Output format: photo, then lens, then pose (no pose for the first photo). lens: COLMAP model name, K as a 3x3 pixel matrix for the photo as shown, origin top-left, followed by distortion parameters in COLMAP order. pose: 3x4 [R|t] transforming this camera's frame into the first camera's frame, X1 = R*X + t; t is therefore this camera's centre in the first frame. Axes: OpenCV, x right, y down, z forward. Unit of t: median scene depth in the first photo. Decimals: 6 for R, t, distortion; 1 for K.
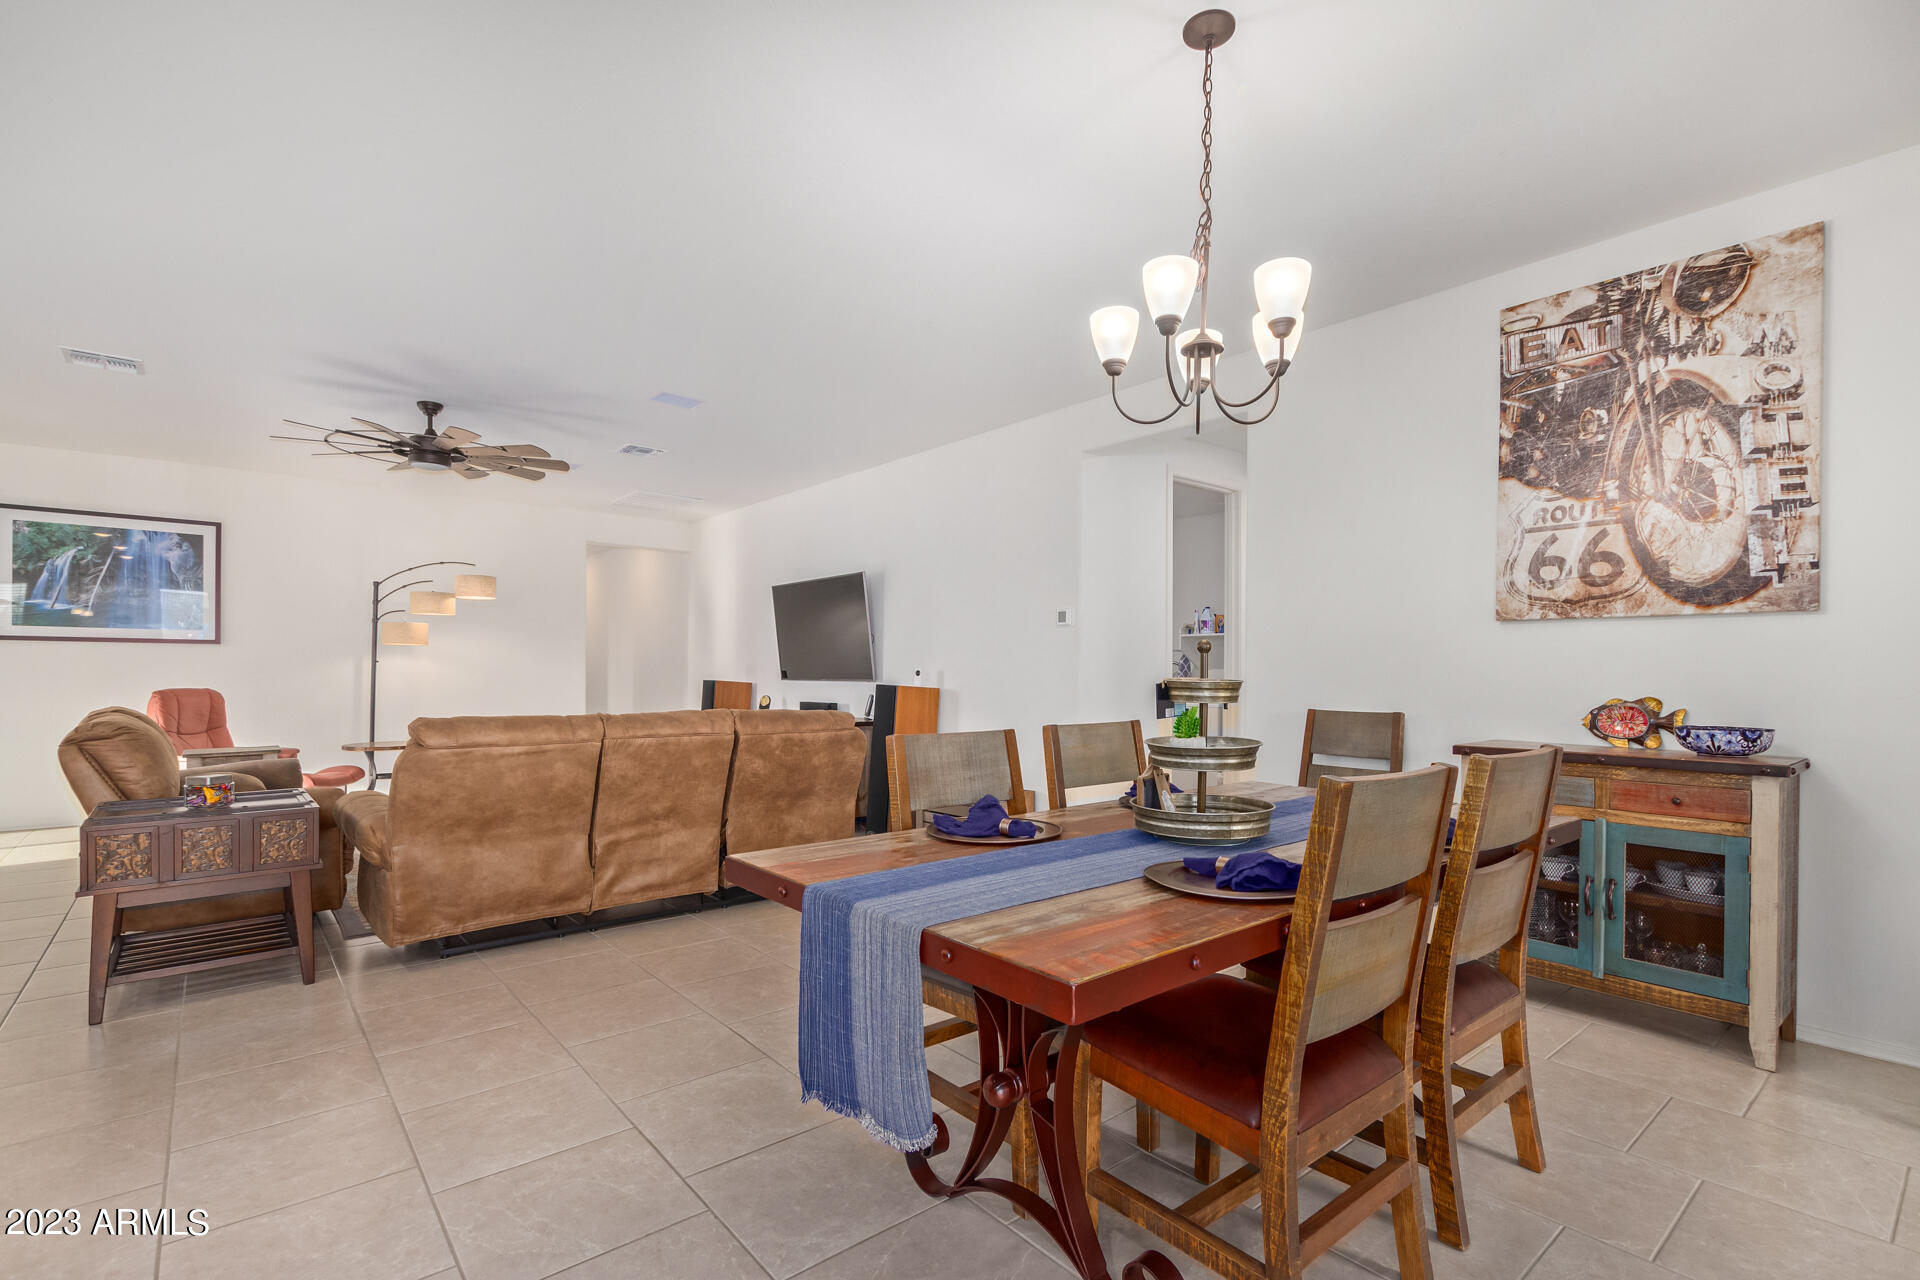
lens RADIAL K [[878.7, 0, 965.5], [0, 878.7, 670.6], [0, 0, 1]] dist [0.007518, -0.003938]
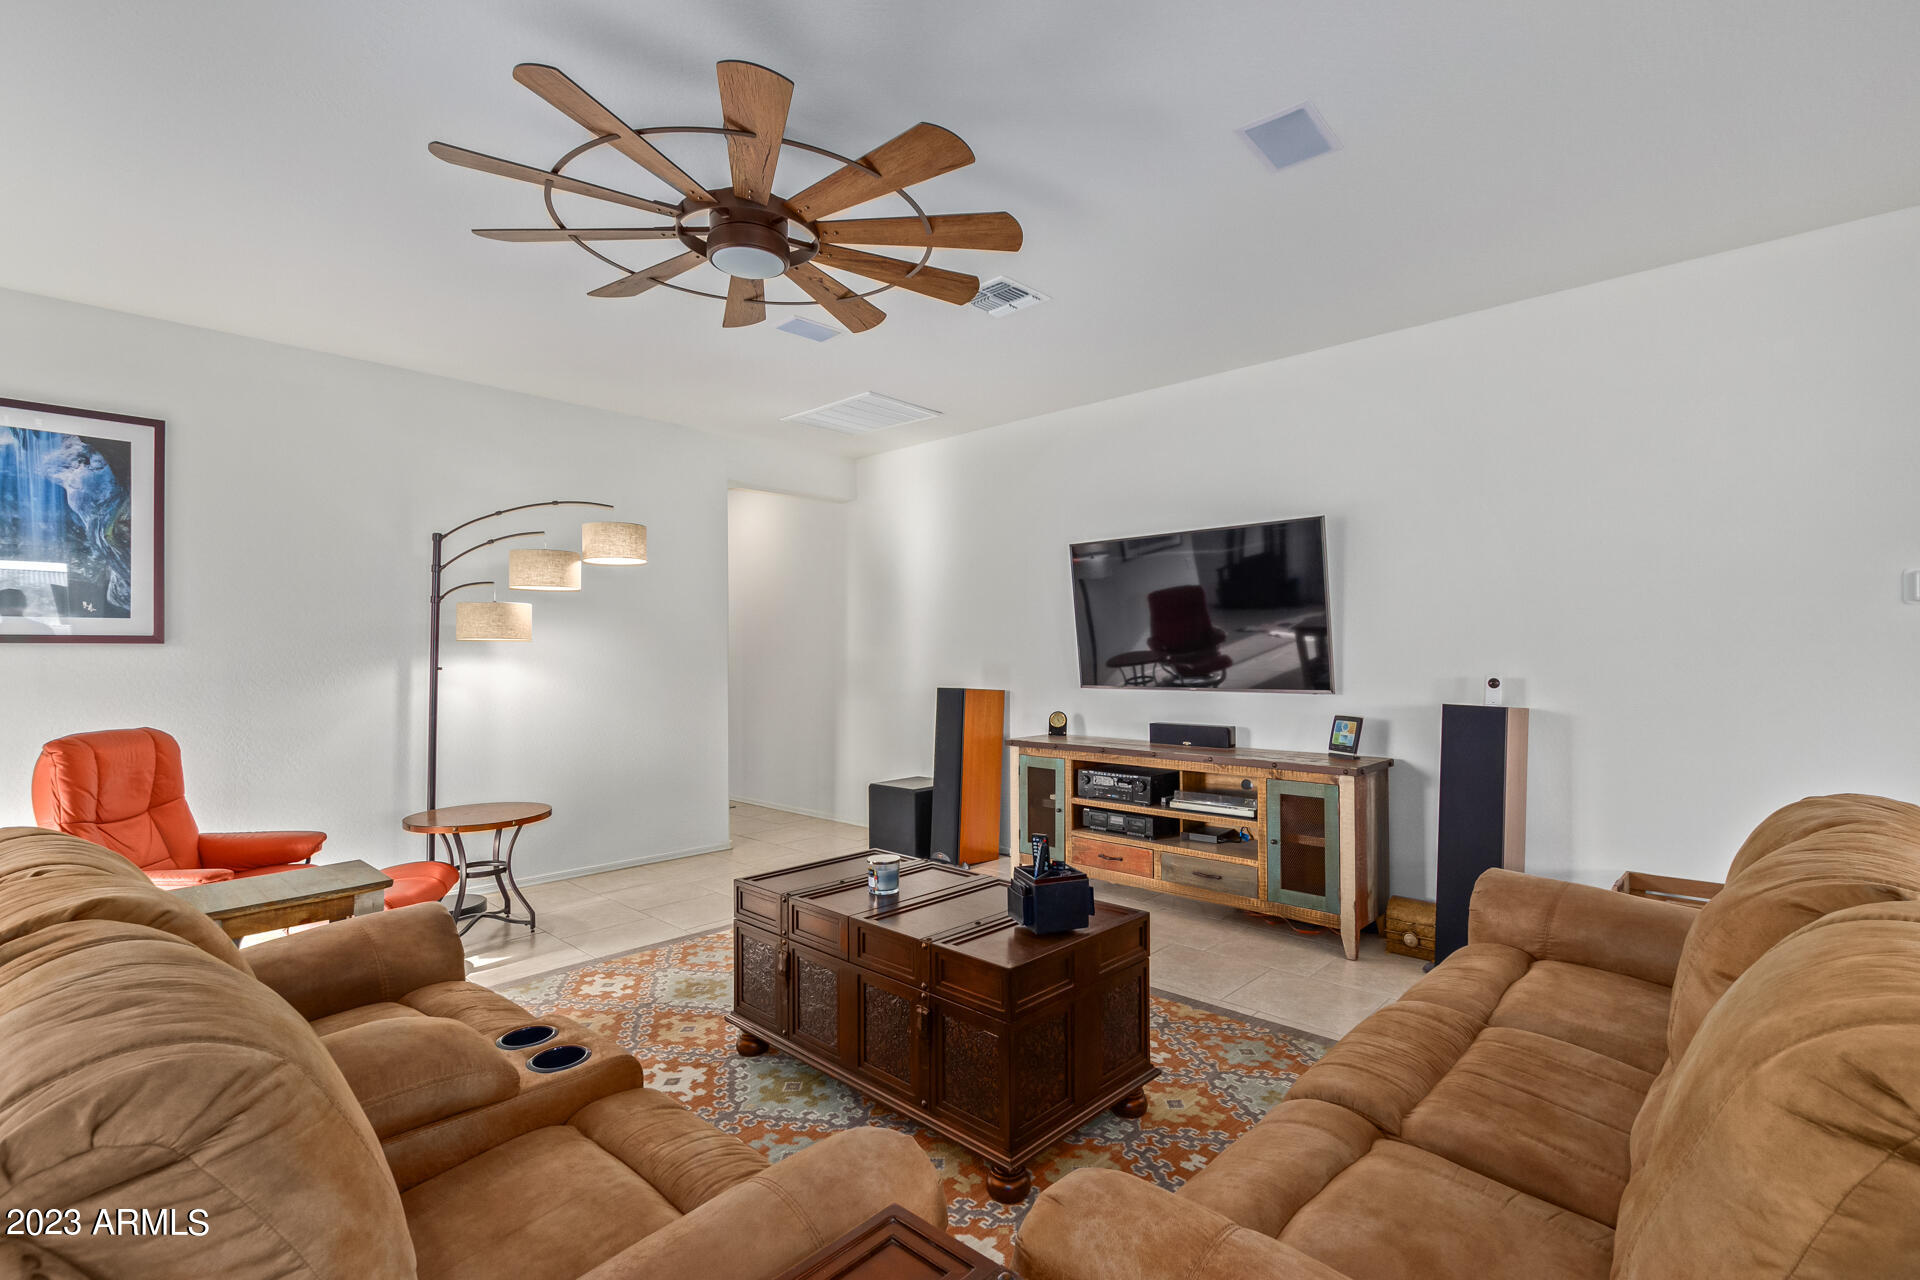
lens RADIAL K [[878.7, 0, 961.8], [0, 878.7, 644.2], [0, 0, 1]] dist [0.007518, -0.003938]
pose [[0.993014, -0.008939, 0.117655, -0.871393], [0.009856, 0.999925, -0.007213, -0.042993], [-0.117582, 0.008322, 0.993028, 0.831883]]
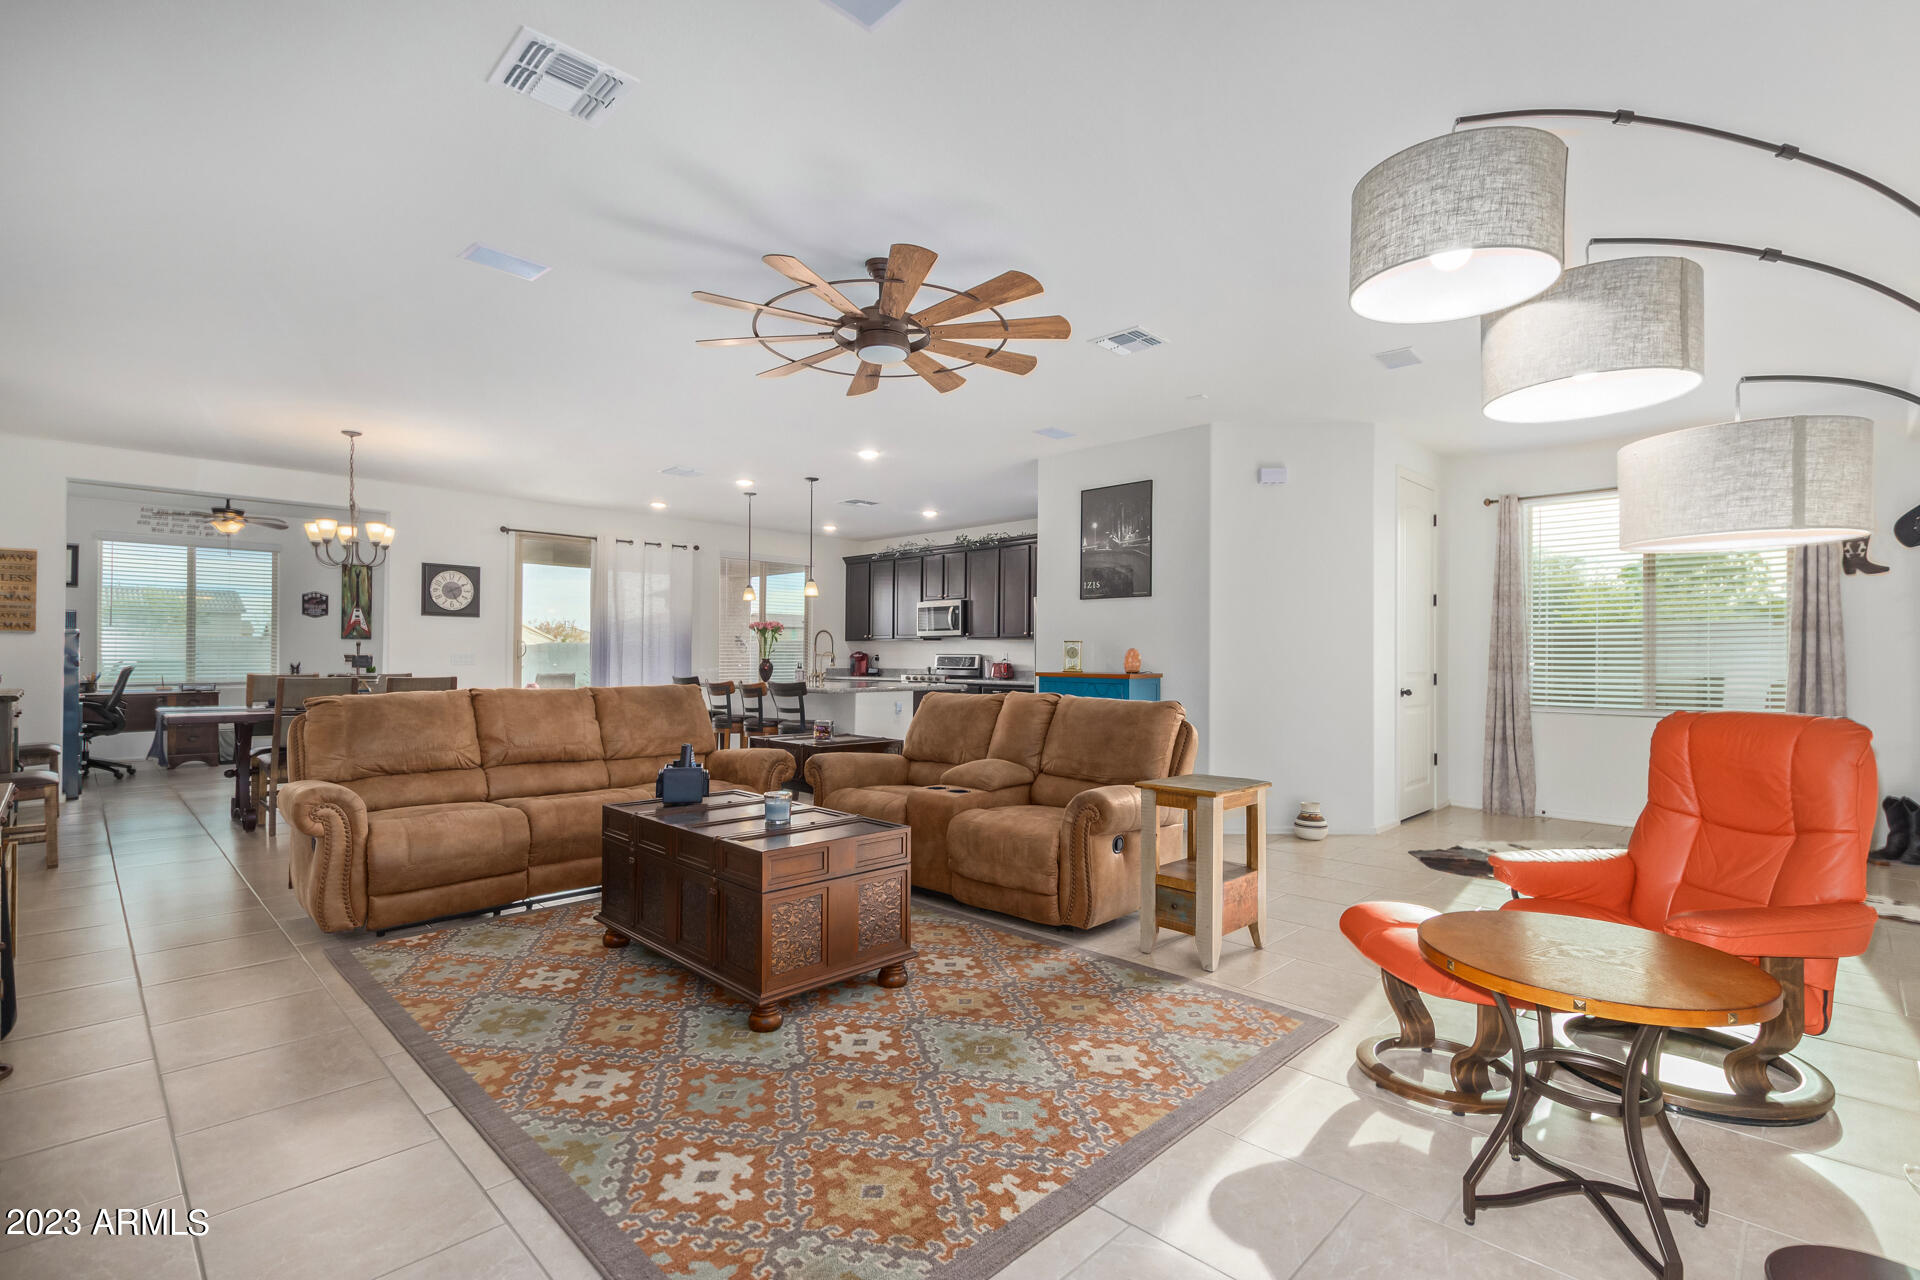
lens RADIAL K [[878.7, 0, 960.5], [0, 878.7, 655.0], [0, 0, 1]] dist [0.007518, -0.003938]
pose [[-0.995788, -0.010083, -0.091130, -0.958345], [-0.009987, 0.999949, -0.001510, -0.003433], [0.091140, -0.000594, -0.995838, 2.634254]]
